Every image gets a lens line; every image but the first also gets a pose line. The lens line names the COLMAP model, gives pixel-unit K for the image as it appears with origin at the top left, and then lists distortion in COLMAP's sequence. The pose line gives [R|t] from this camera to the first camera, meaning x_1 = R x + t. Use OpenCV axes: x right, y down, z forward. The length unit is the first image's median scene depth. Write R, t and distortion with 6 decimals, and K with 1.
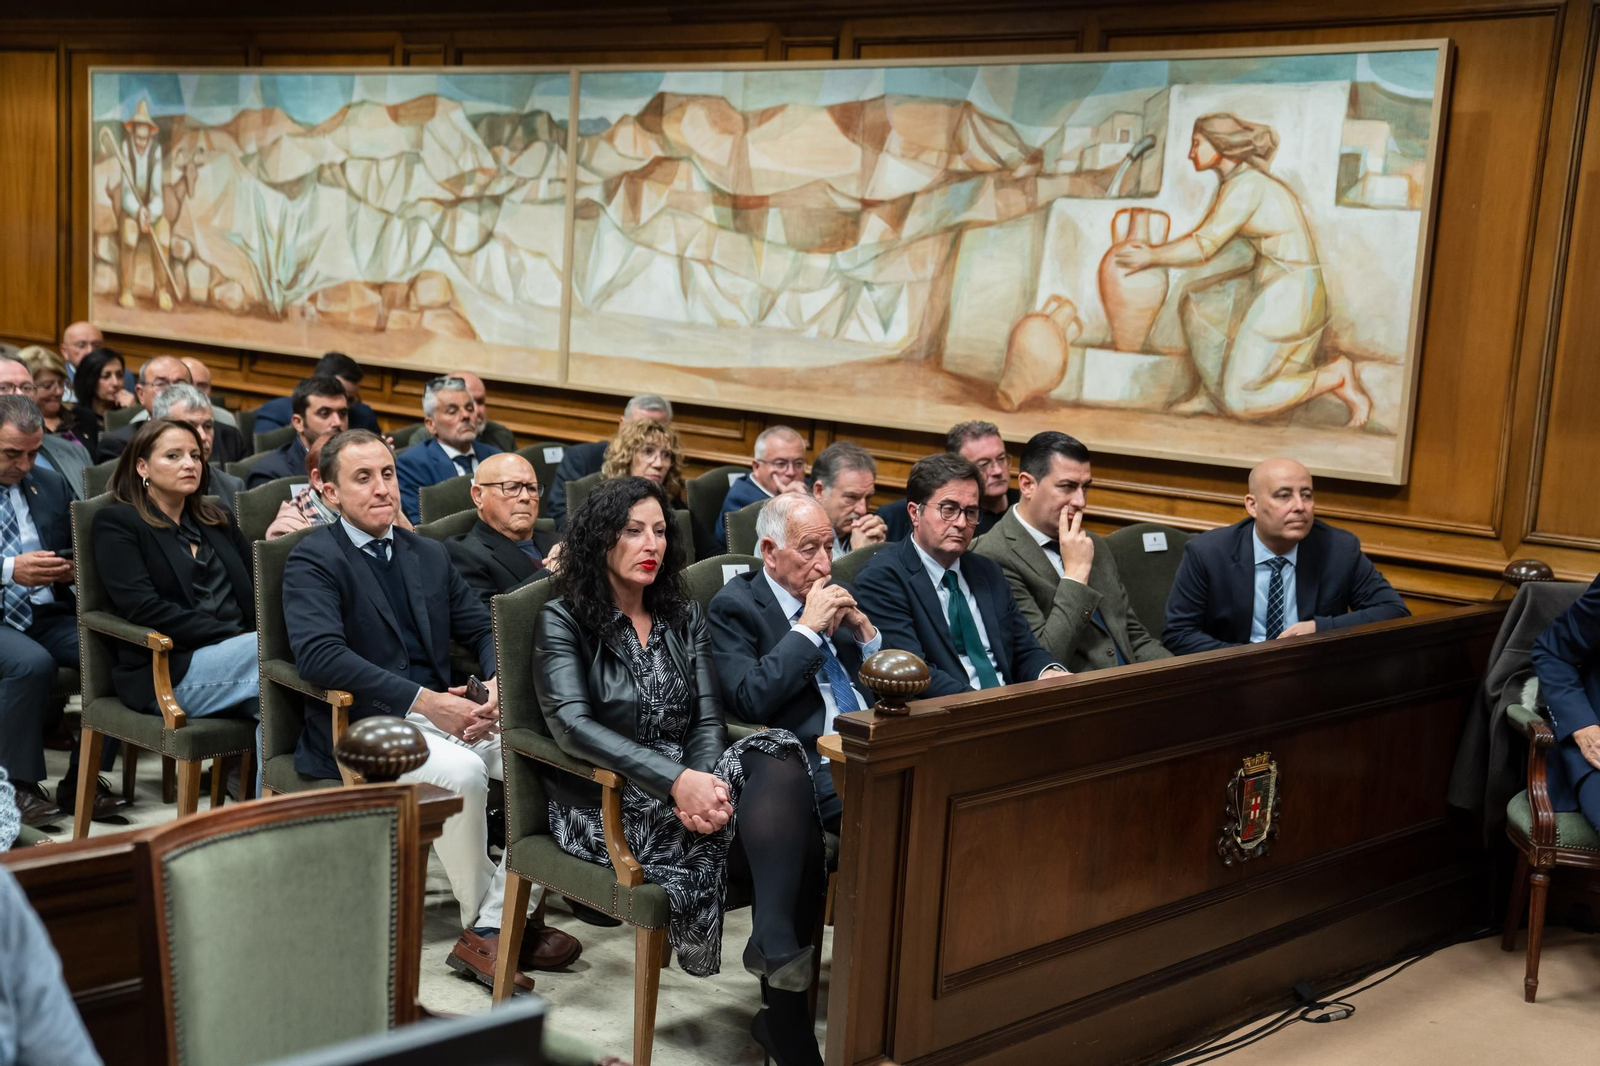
lens RADIAL K [[2155.3, 0, 804.2], [0, 2155.3, 542.3], [0, 0, 1]] dist [0.177298, 0.000000]
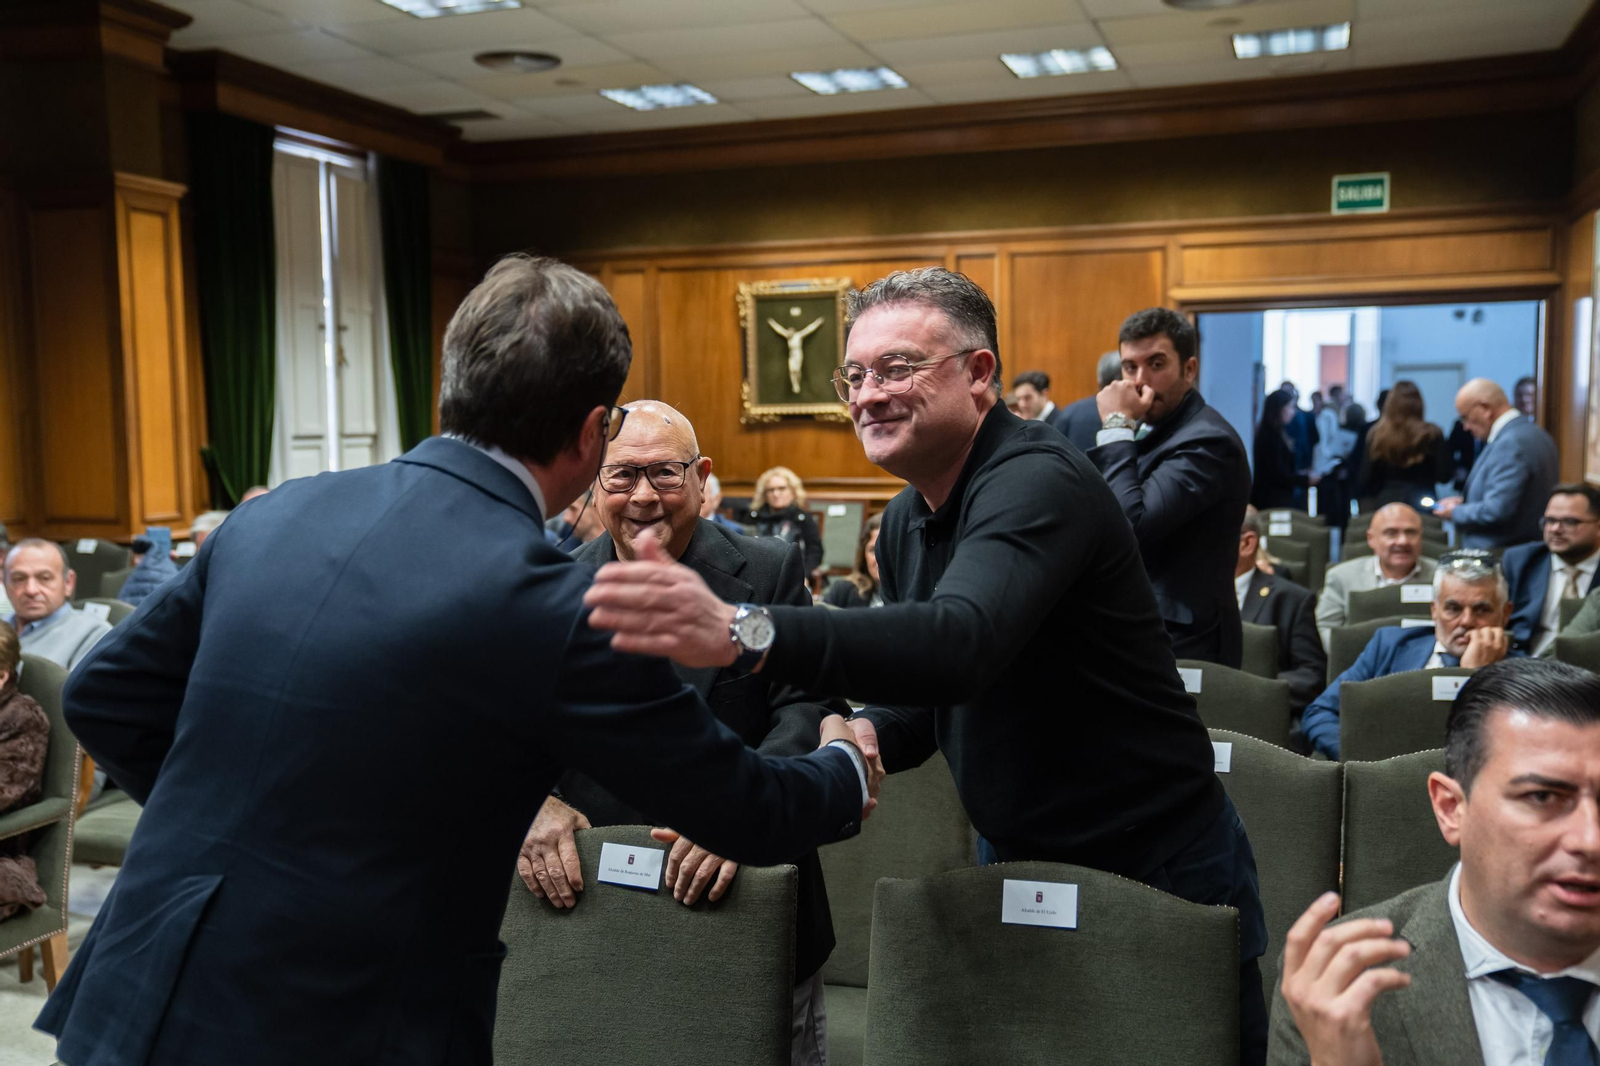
lens RADIAL K [[1534.4, 0, 803.4], [0, 1534.4, 485.3], [0, 0, 1]] dist [0.025848, 0.000000]
pose [[0.375086, -0.024388, -0.926669, 0.252923], [-0.076188, 0.995461, -0.057037, -0.044646], [0.923854, 0.091994, 0.371525, 0.638521]]
